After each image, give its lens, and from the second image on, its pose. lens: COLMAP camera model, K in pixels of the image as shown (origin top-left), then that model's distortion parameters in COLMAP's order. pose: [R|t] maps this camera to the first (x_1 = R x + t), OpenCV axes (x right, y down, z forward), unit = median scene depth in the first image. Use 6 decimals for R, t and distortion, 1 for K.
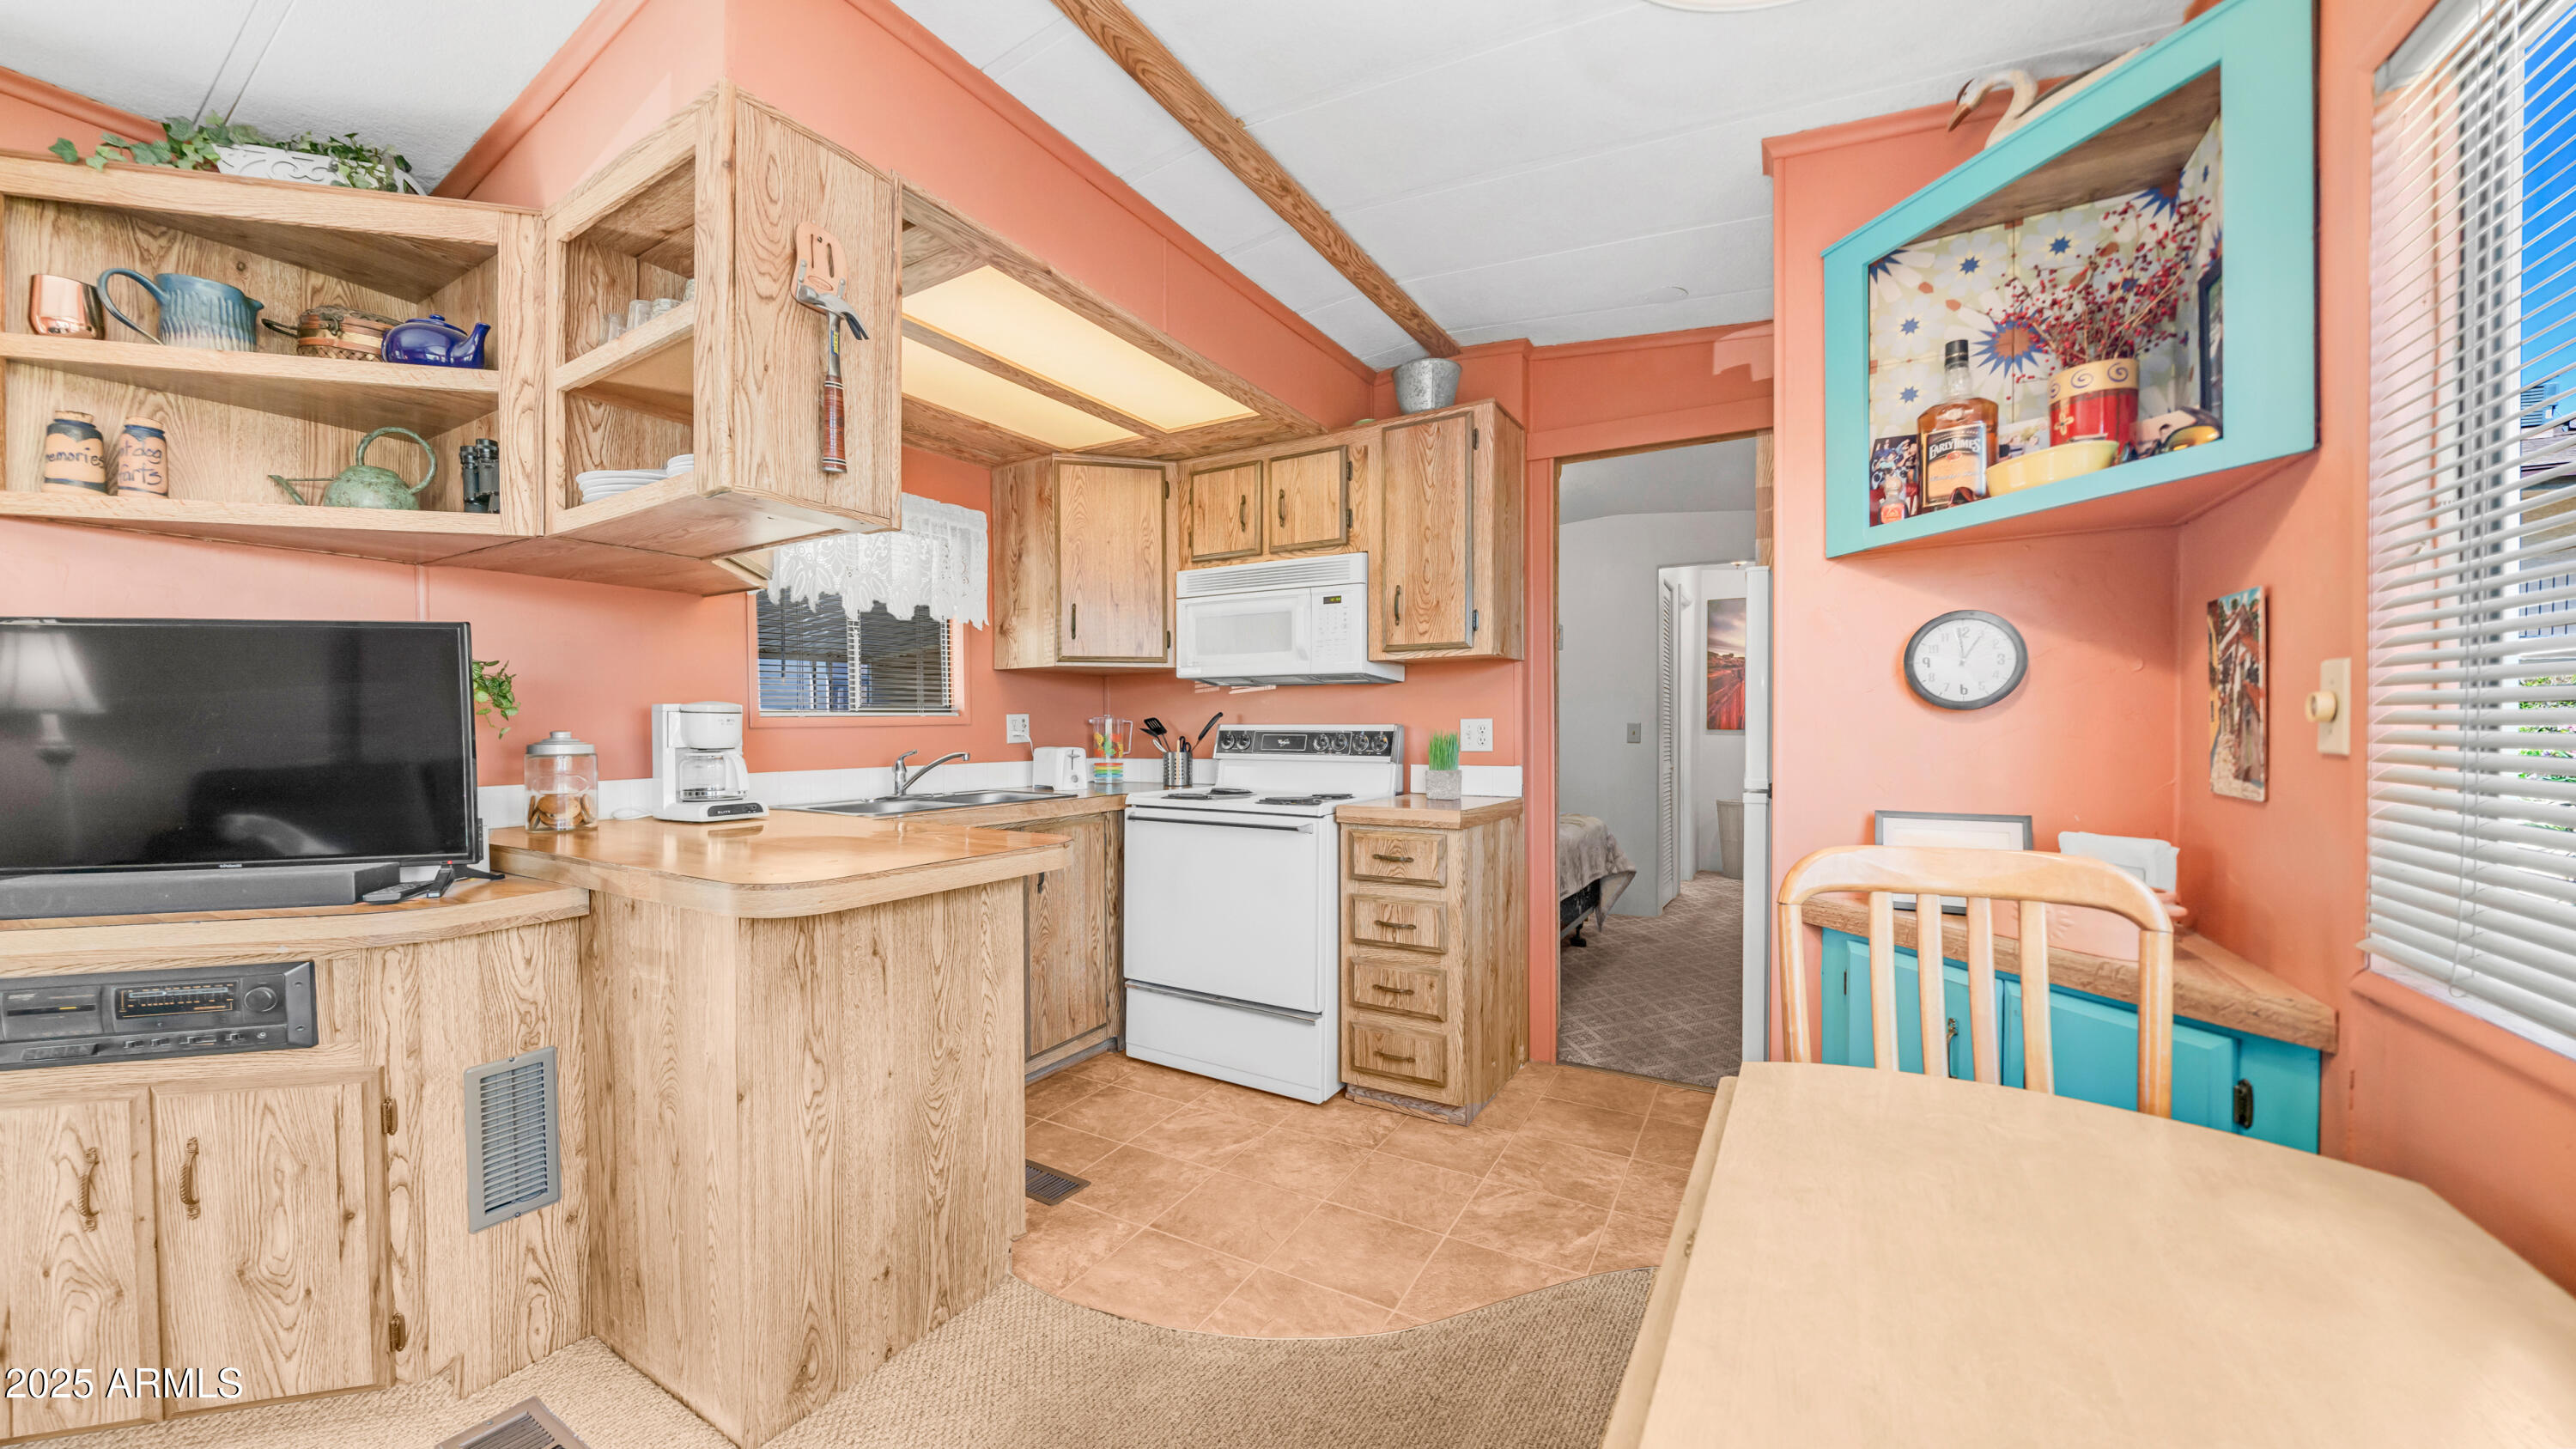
lens RADIAL K [[930.3, 0, 1288.0], [0, 930.3, 724.5], [0, 0, 1]] dist [-0.004082, -0.000264]
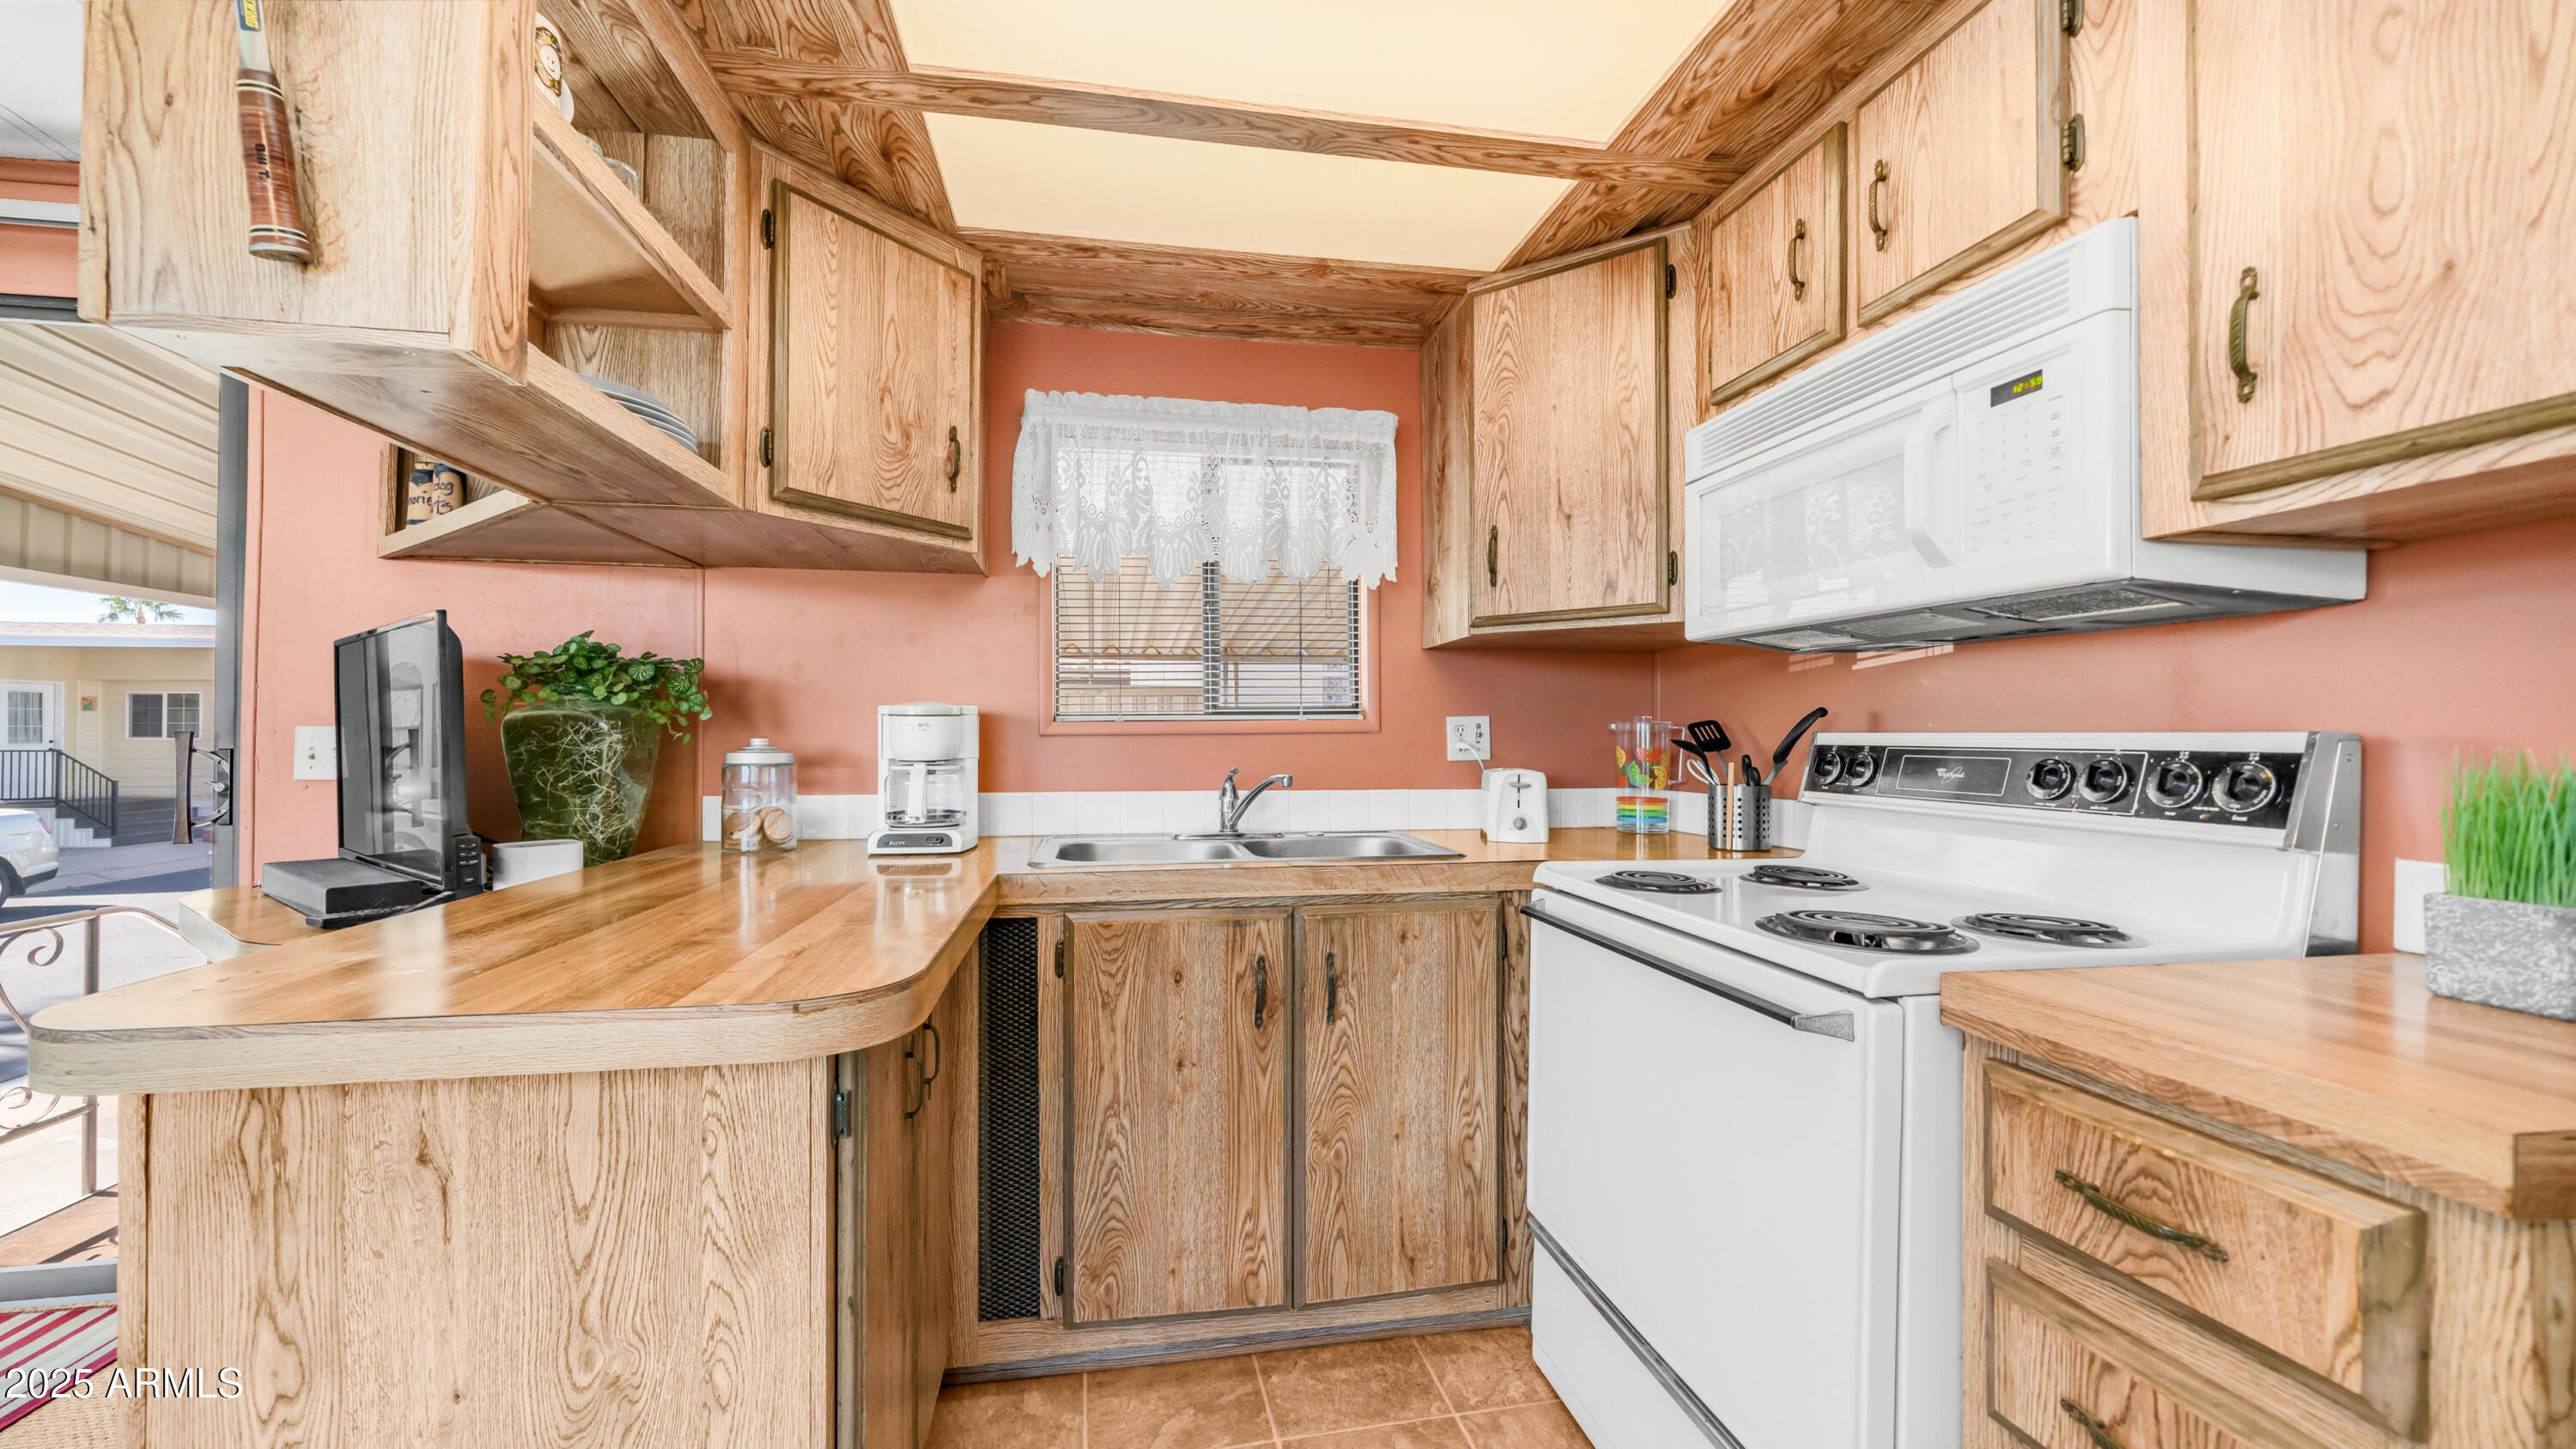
lens RADIAL K [[930.3, 0, 1288.0], [0, 930.3, 724.5], [0, 0, 1]] dist [-0.004082, -0.000264]
pose [[0.636792, -0.005768, -0.771014, 0.145278], [-0.002296, 0.999953, -0.009377, 0.001438], [0.771032, 0.007742, 0.636749, 0.550774]]
